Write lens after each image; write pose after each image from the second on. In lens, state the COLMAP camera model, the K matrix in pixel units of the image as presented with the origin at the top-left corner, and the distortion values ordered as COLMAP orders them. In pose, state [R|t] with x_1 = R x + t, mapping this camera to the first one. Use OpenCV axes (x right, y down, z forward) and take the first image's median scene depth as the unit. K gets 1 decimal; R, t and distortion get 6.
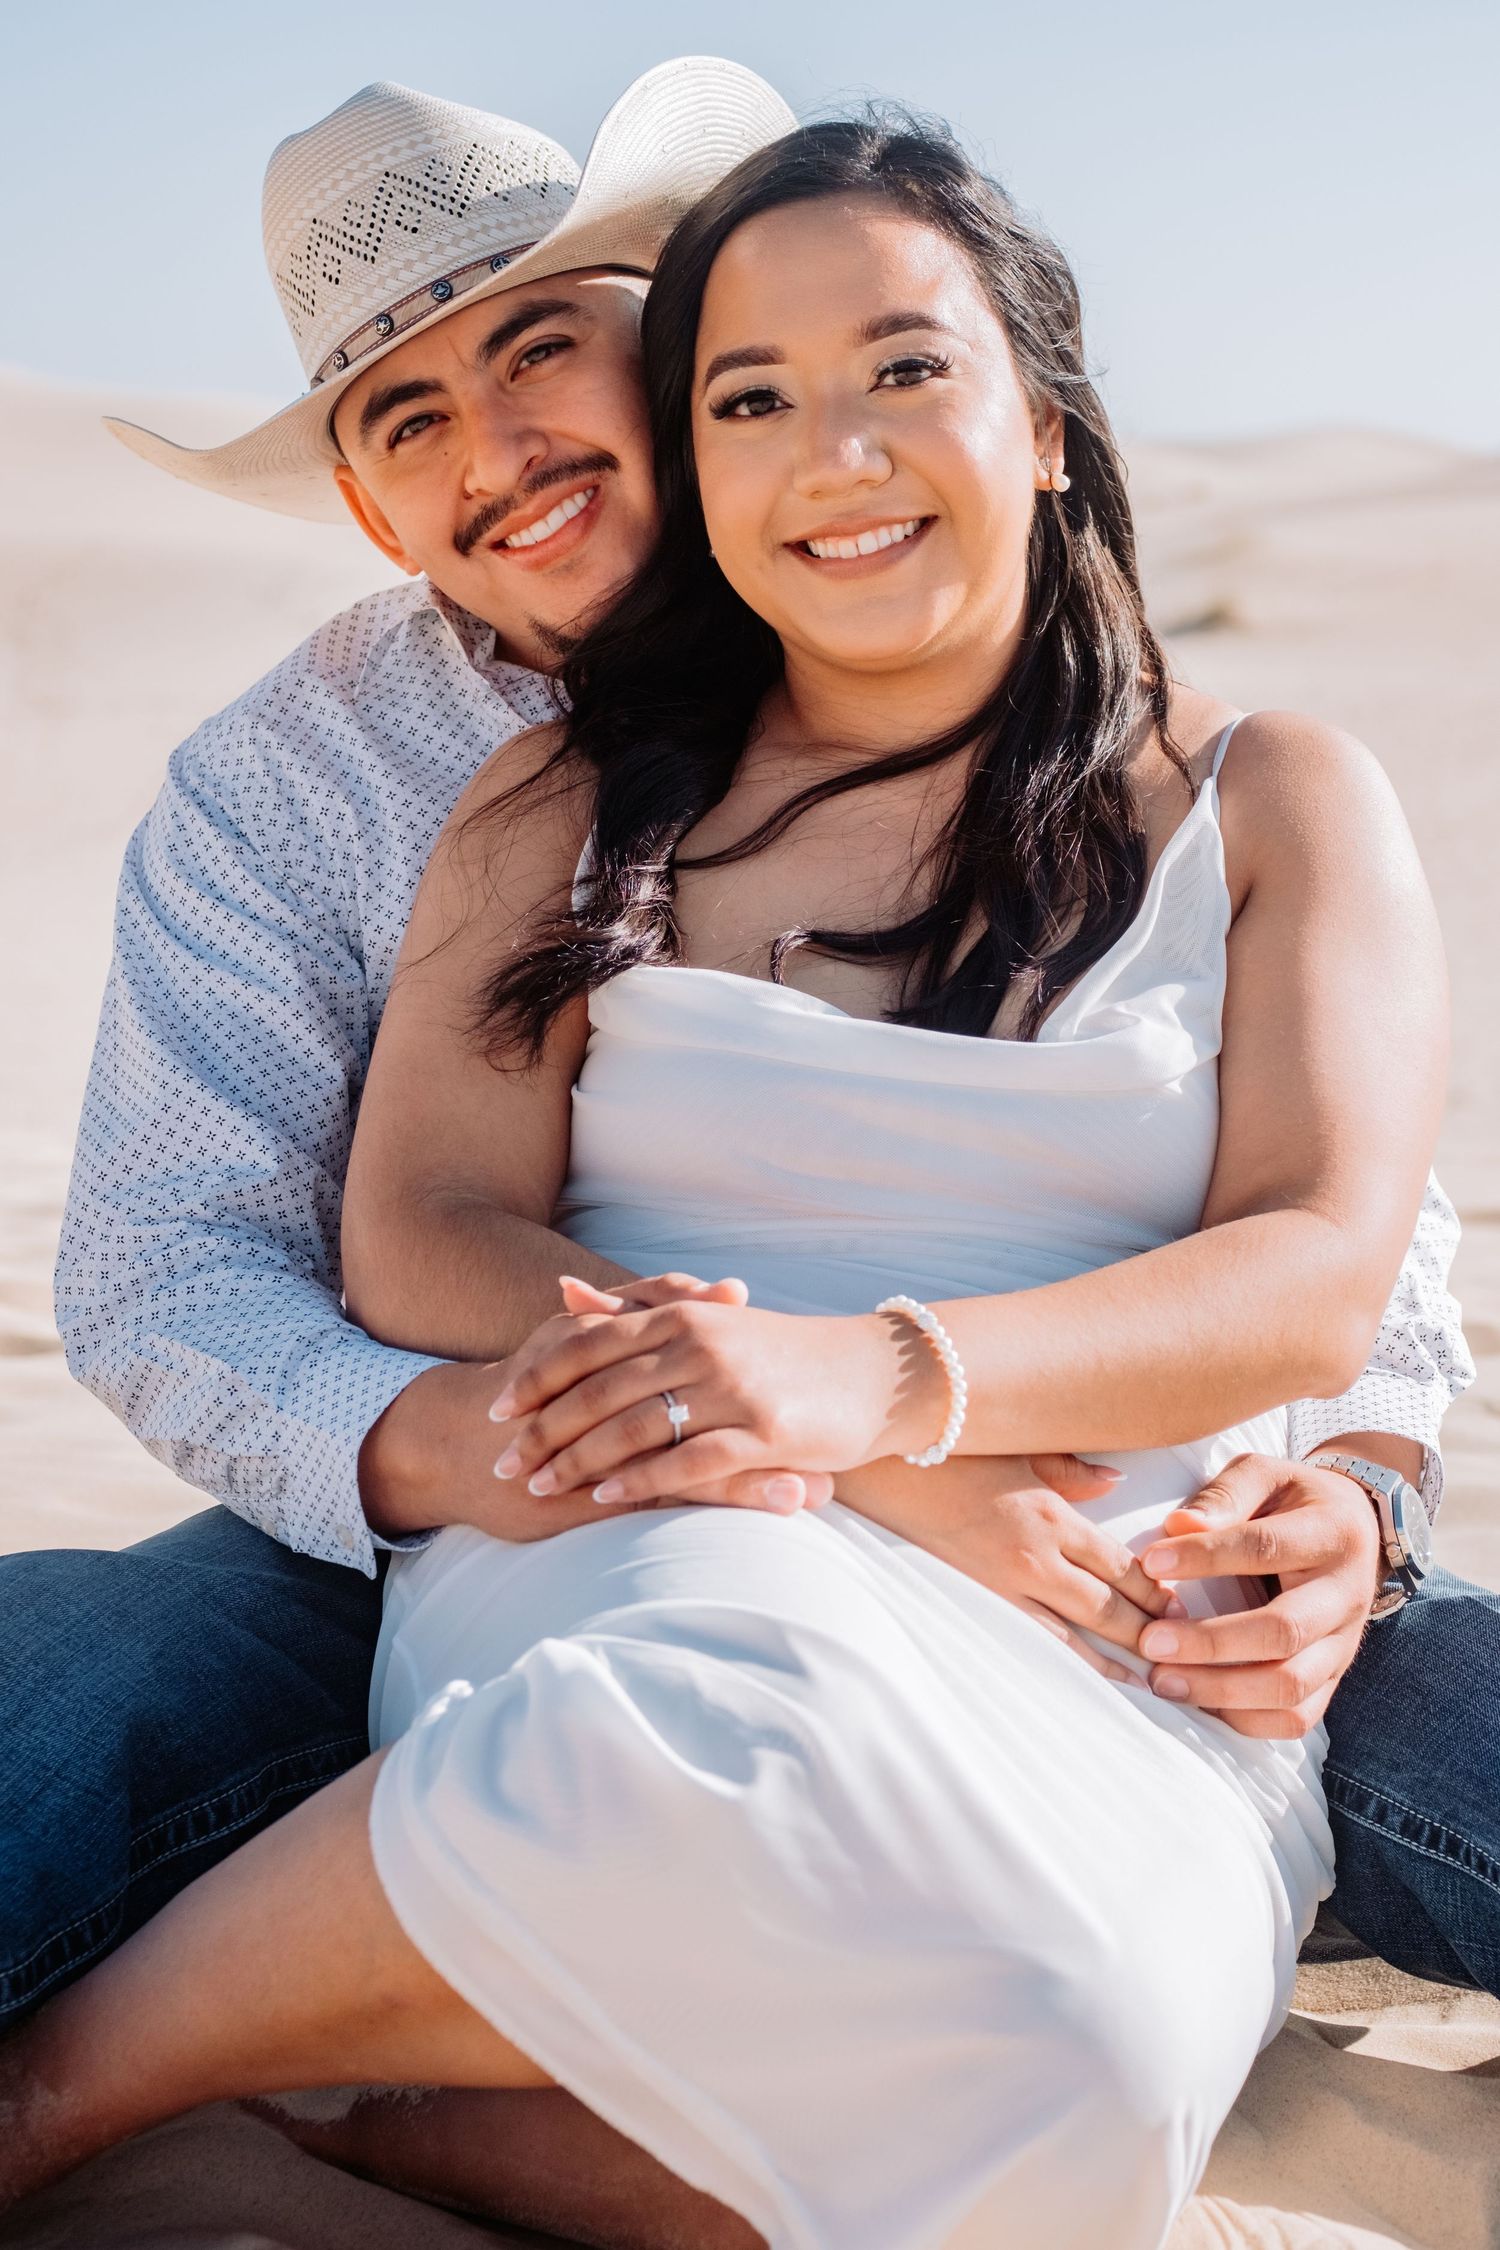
lens RADIAL K [[4868.4, 0, 751.7], [0, 4868.4, 1124.7], [0, 0, 1]] dist [-1.204227, -0.105572]
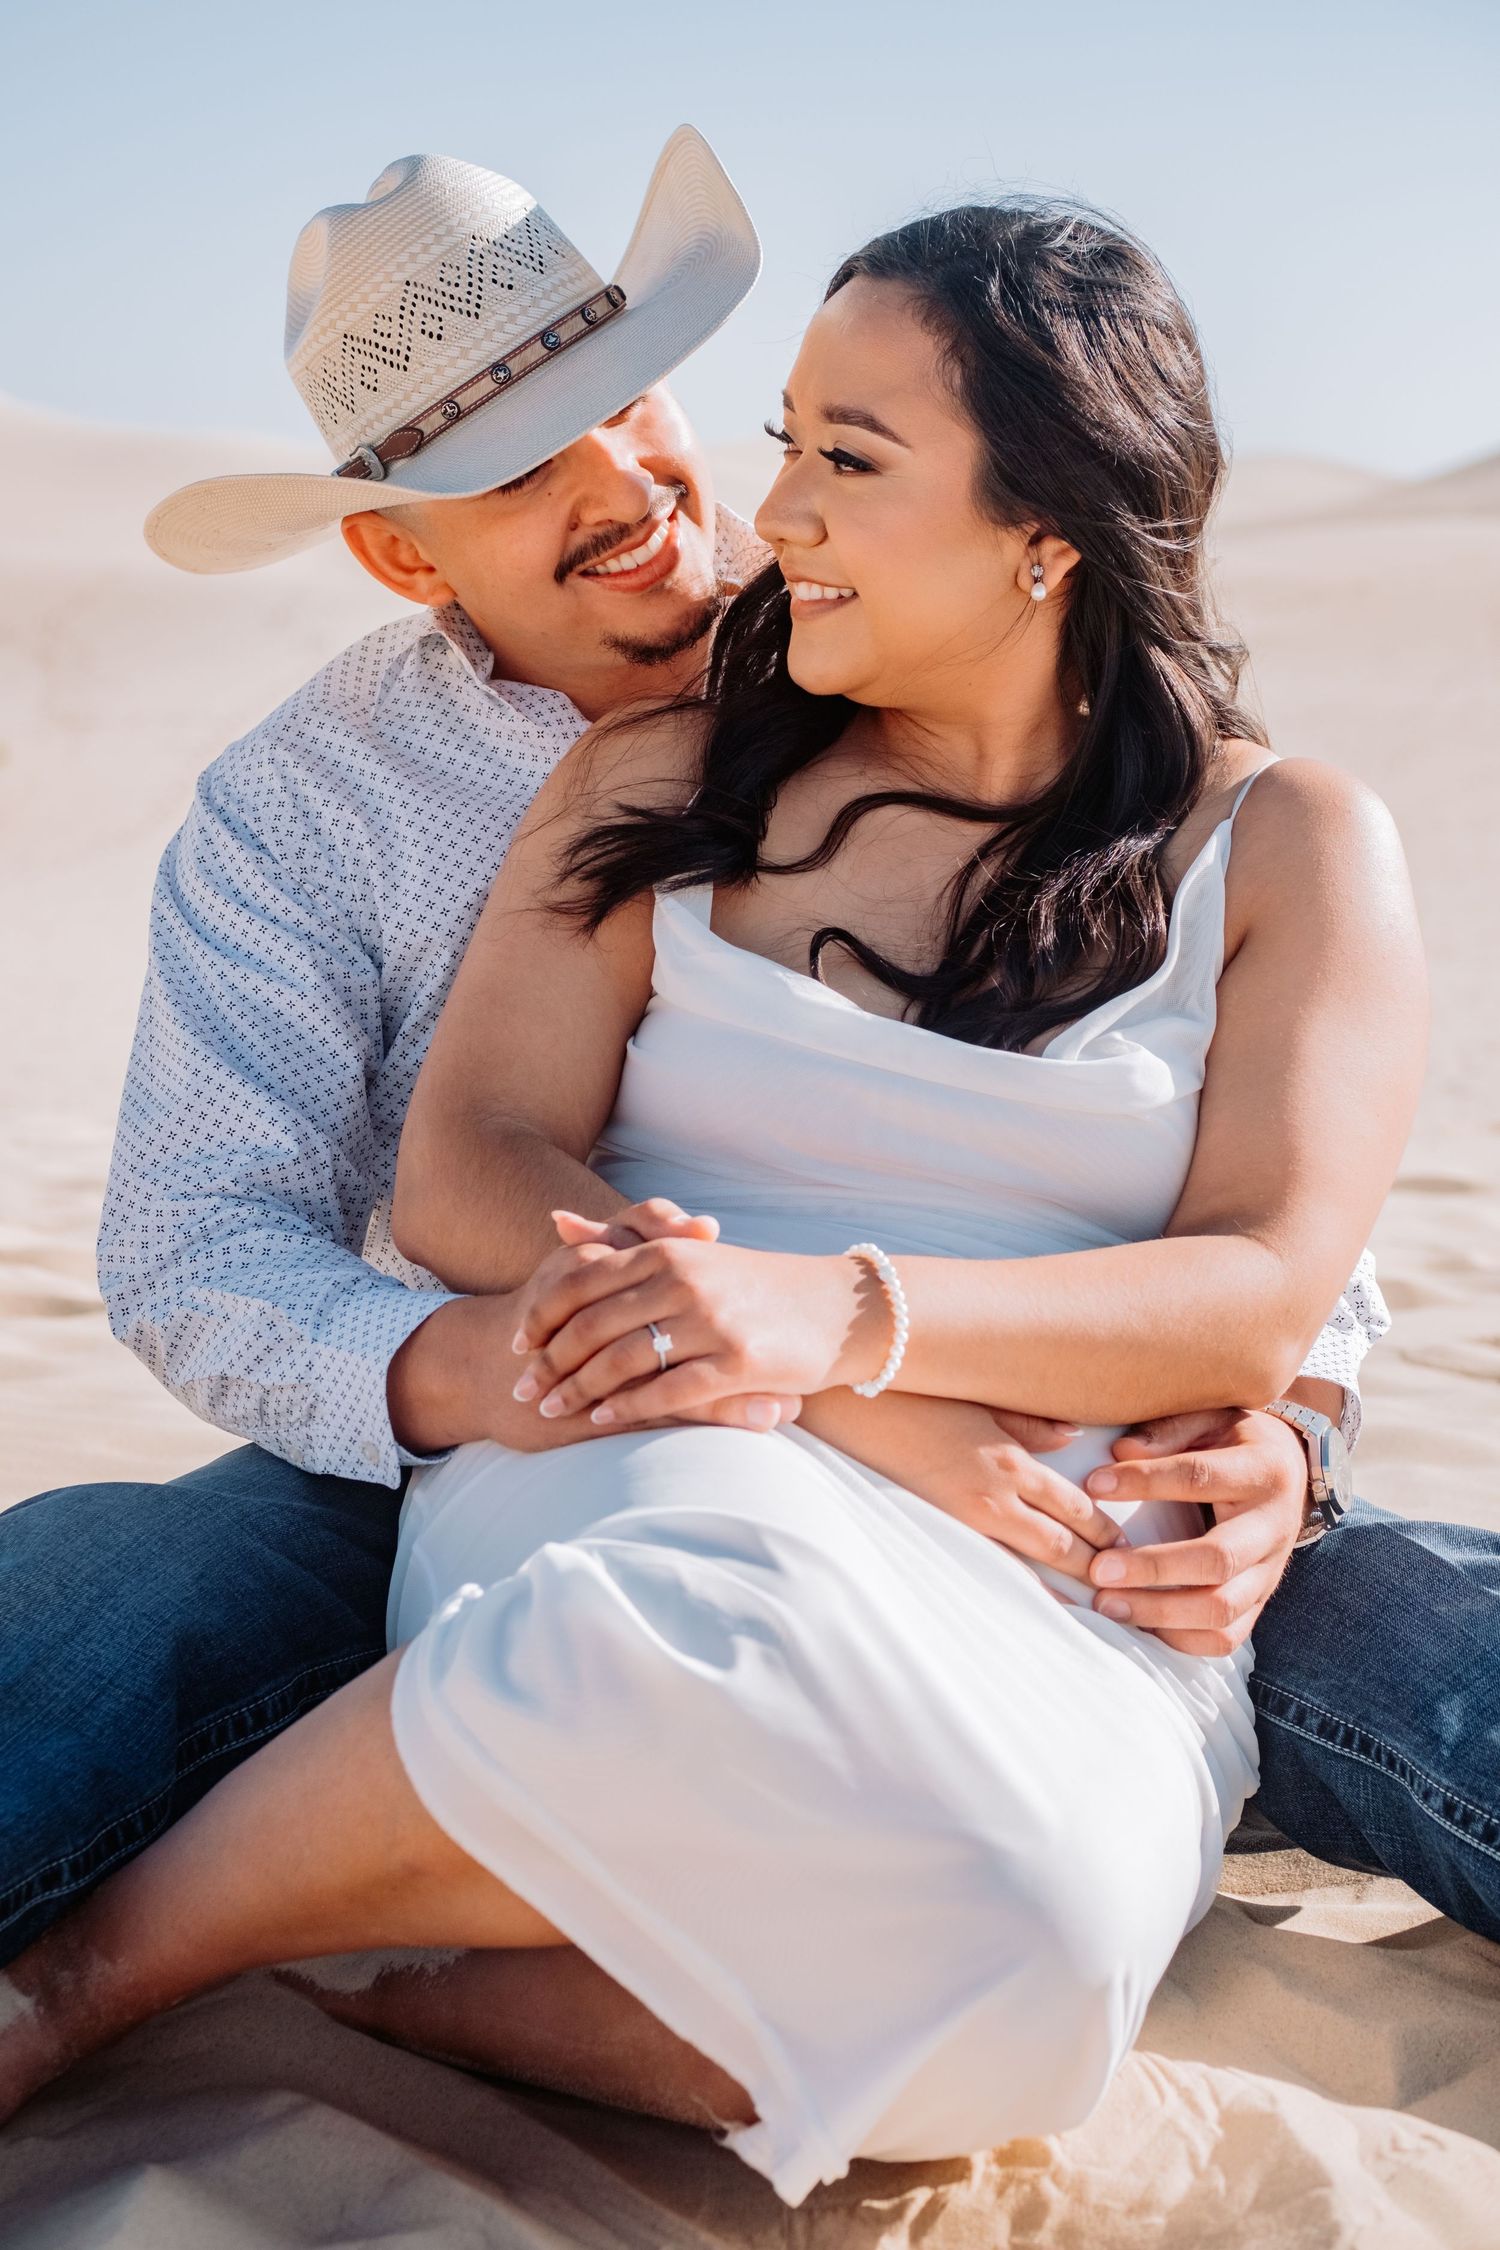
lens RADIAL K [[4868.4, 0, 751.7], [0, 4868.4, 1124.7], [0, 0, 1]] dist [-1.204227, -0.105572]
pose [[0.999957, -0.009010, 0.002035, 0.003678], [0.009016, 0.999956, -0.002732, 0.009113], [-0.002010, 0.002751, 0.999994, -0.123982]]
